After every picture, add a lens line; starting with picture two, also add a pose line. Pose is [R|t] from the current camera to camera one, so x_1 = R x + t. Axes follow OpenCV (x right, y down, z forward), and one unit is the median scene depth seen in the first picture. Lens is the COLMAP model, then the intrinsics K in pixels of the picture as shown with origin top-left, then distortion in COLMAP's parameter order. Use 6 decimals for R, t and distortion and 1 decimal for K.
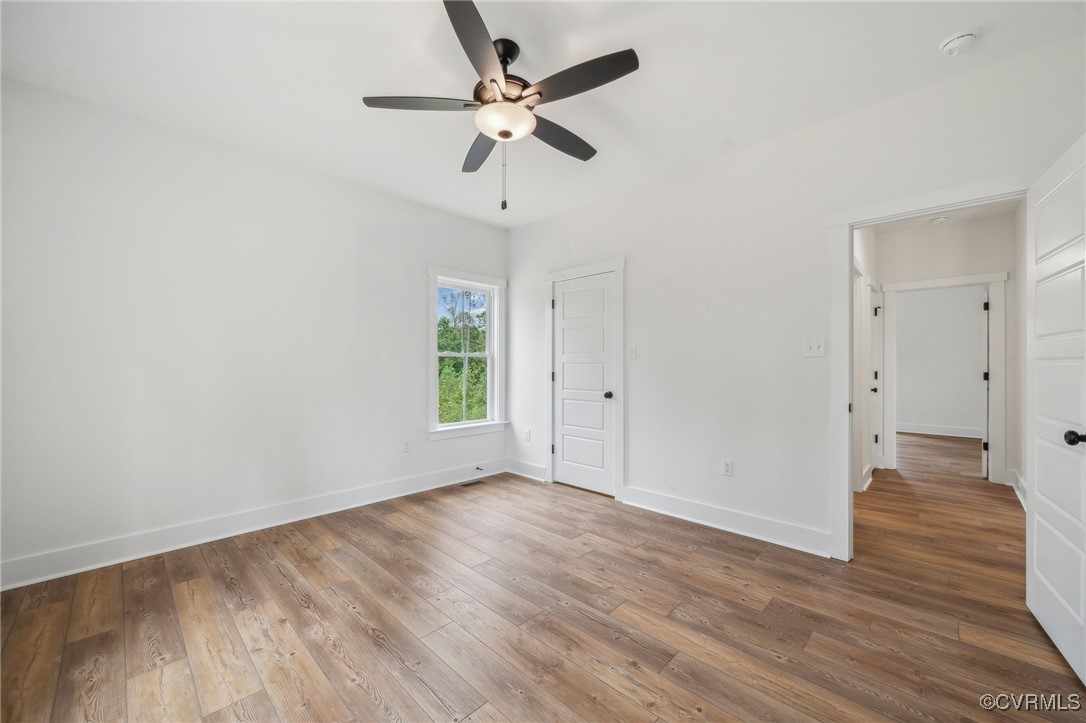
lens RADIAL K [[416.0, 0, 542.2], [0, 416.0, 370.1], [0, 0, 1]] dist [-0.010518, -0.000135]
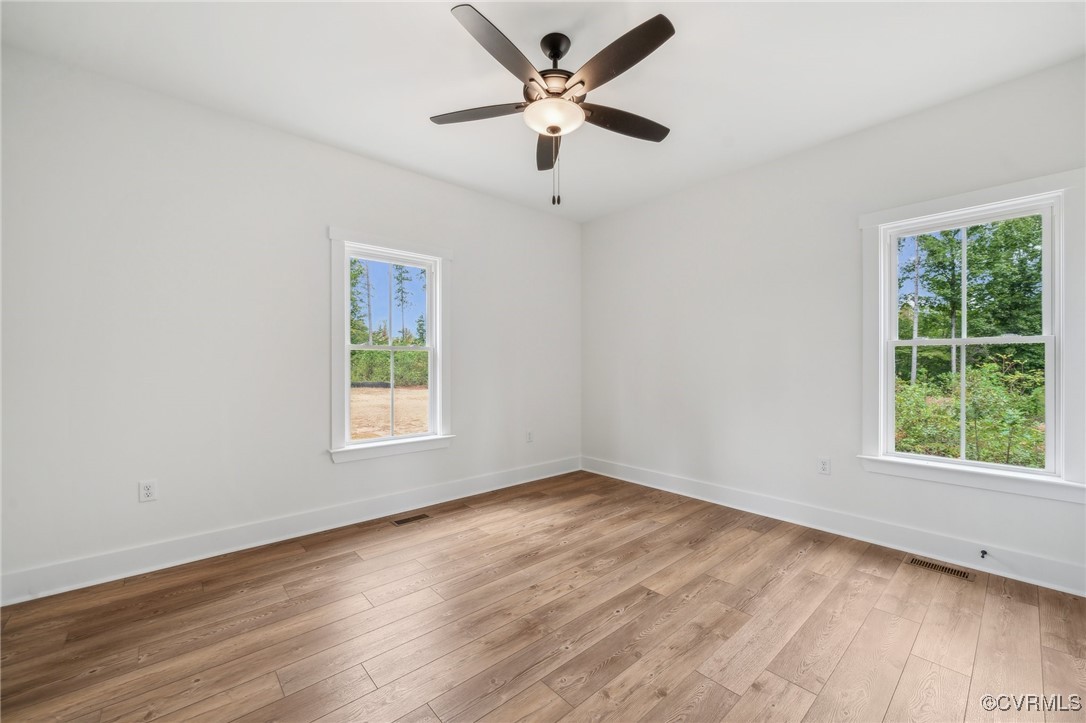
lens RADIAL K [[433.0, 0, 545.4], [0, 433.0, 360.9], [0, 0, 1]] dist [-0.002398, -0.000187]
pose [[-0.069380, 0.000130, -0.997590, 0.760163], [-0.009826, 0.999951, 0.000814, -0.008166], [0.997542, 0.009859, -0.069375, 0.833302]]
